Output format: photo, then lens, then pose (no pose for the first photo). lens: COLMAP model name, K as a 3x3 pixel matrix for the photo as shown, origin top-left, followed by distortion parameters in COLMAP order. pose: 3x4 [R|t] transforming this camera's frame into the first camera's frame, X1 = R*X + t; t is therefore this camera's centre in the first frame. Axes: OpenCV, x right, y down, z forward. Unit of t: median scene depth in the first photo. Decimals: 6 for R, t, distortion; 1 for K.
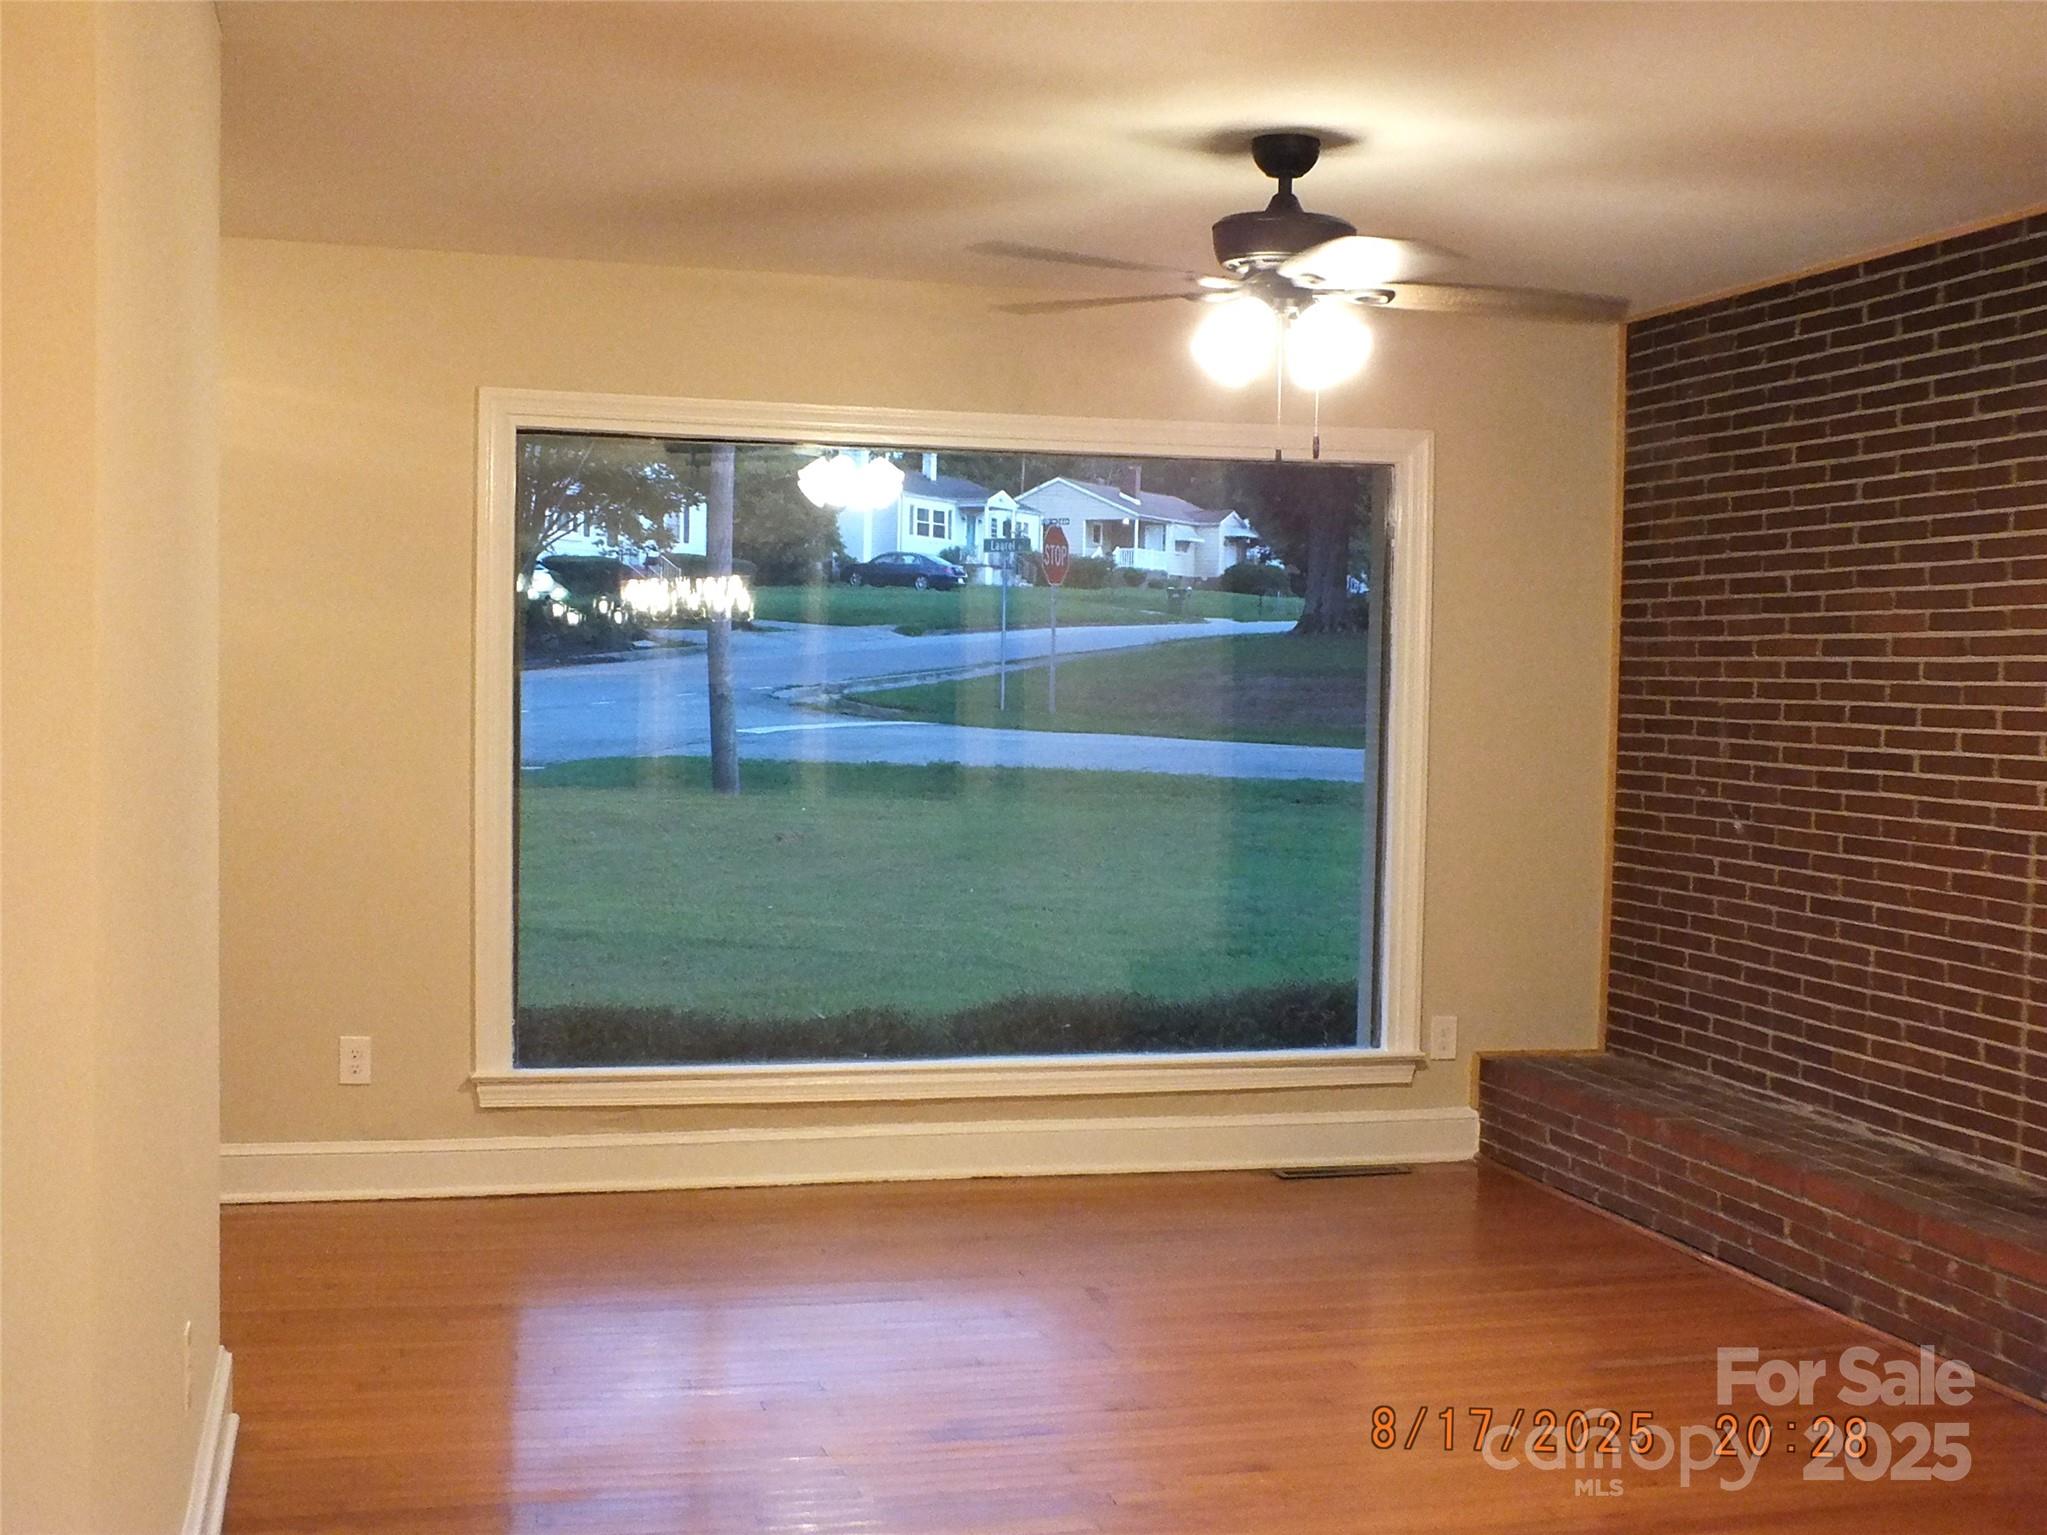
lens RADIAL K [[2483.8, 0, 1023.5], [0, 2483.8, 767.5], [0, 0, 1]] dist [-0.006559, 0.022123]
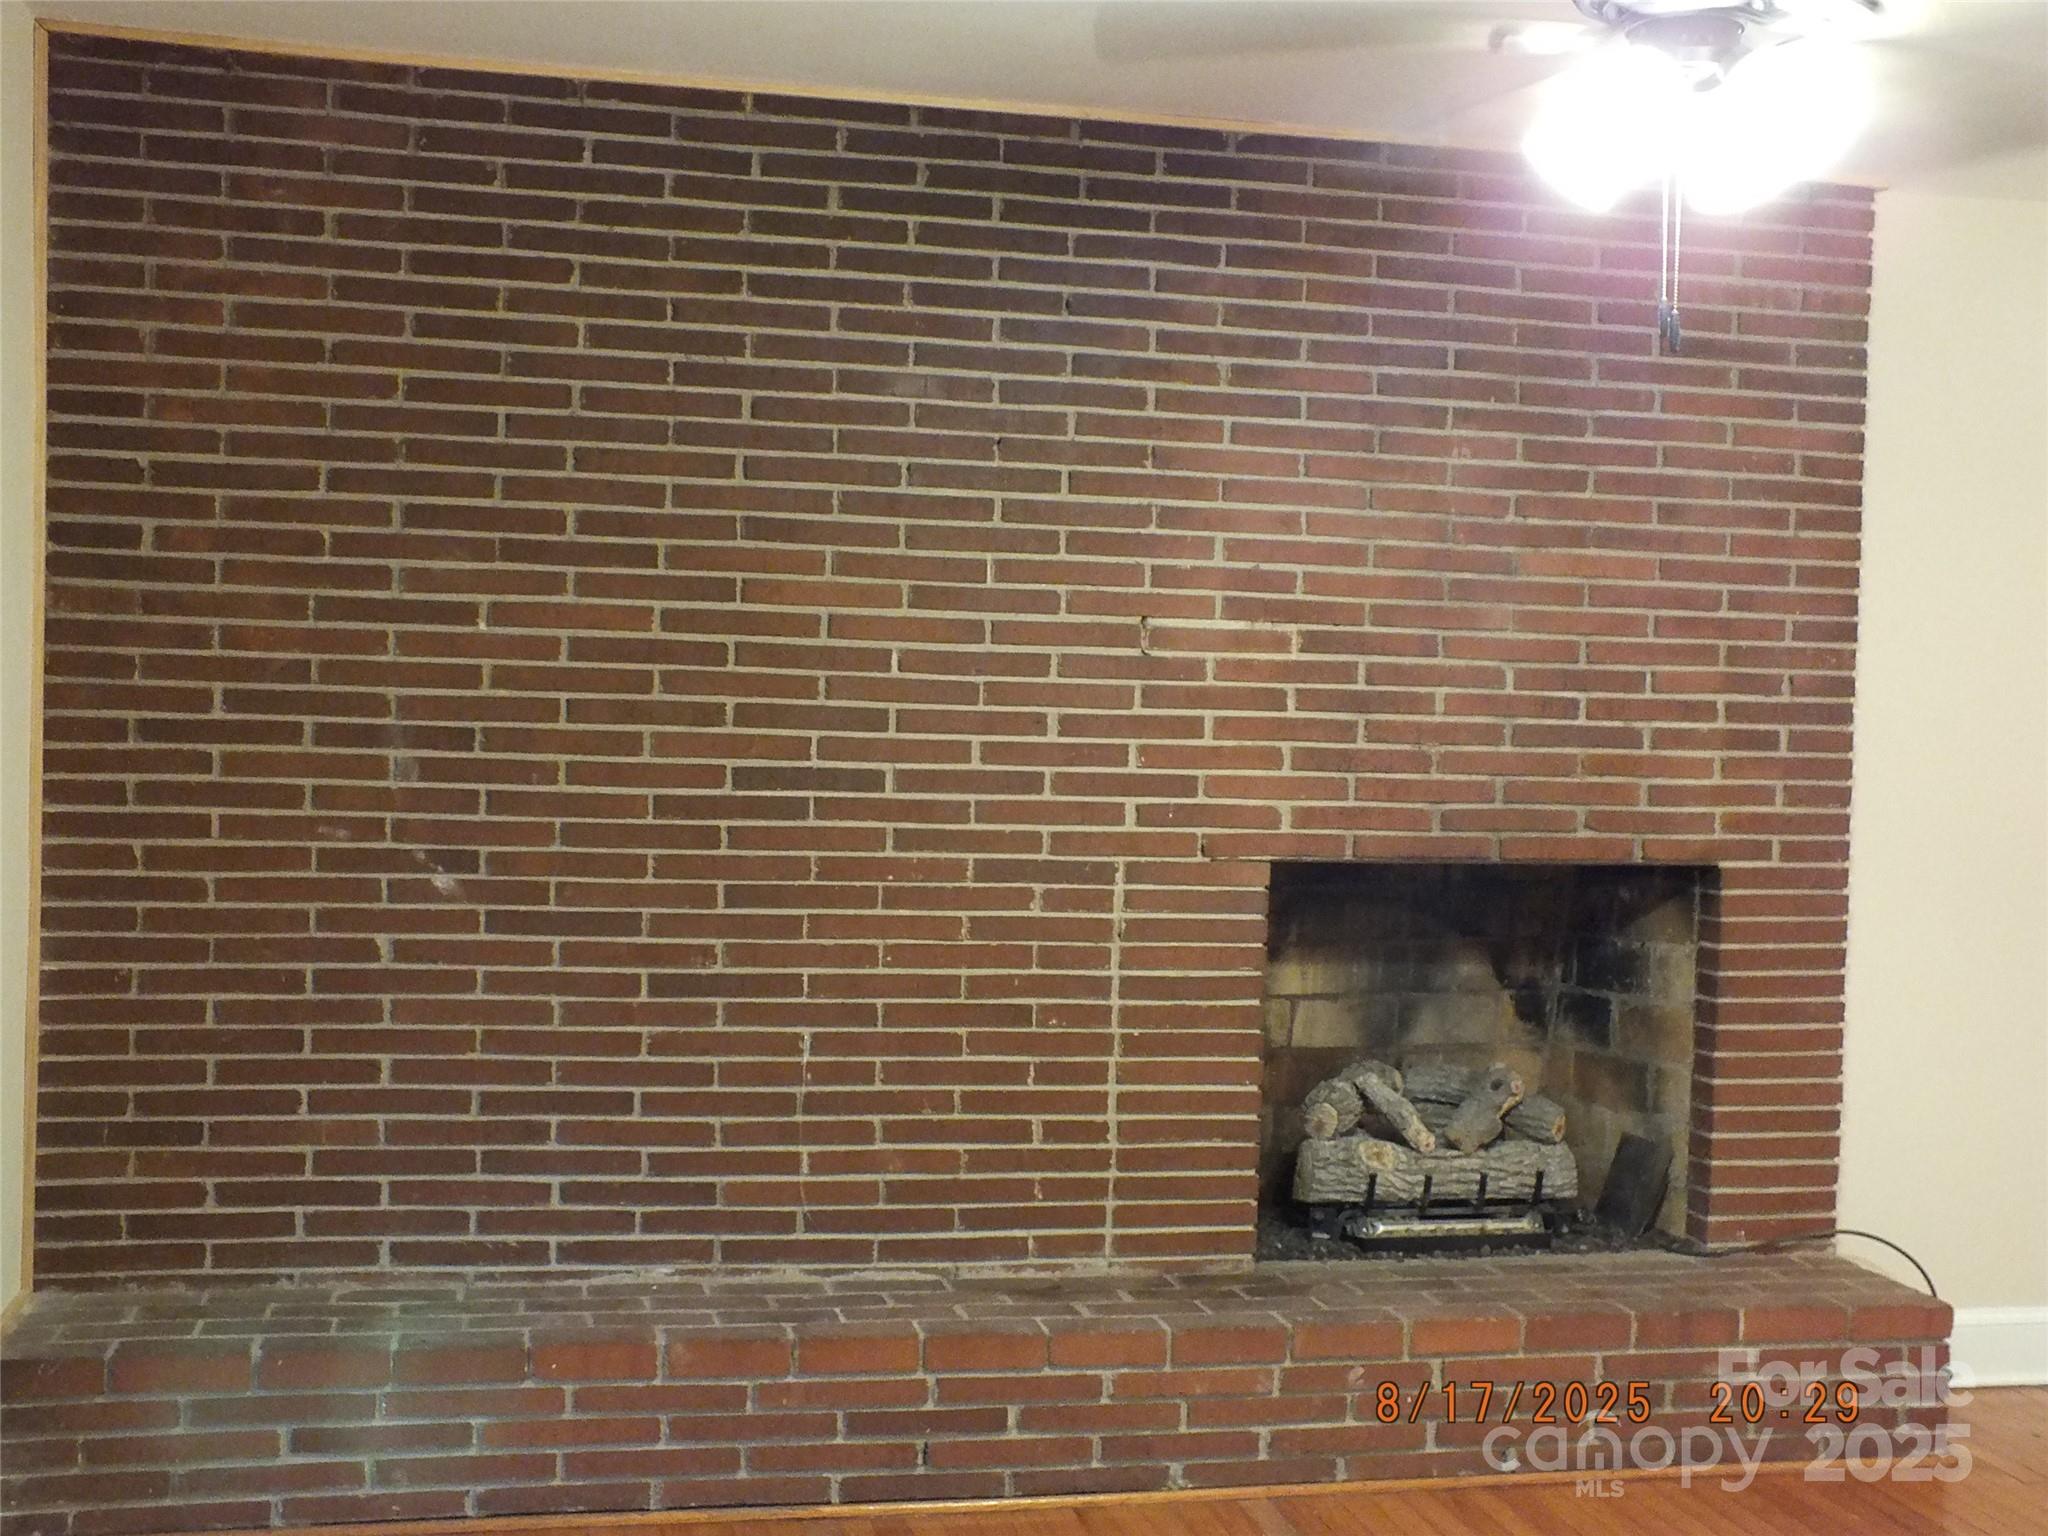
lens RADIAL K [[2435.0, 0, 1023.1], [0, 2435.0, 784.9], [0, 0, 1]] dist [-0.125054, 0.410486]
pose [[0.057204, -0.048732, 0.997172, -0.355863], [0.009247, 0.998791, 0.048281, -0.033215], [-0.998320, 0.006459, 0.057586, 0.844445]]
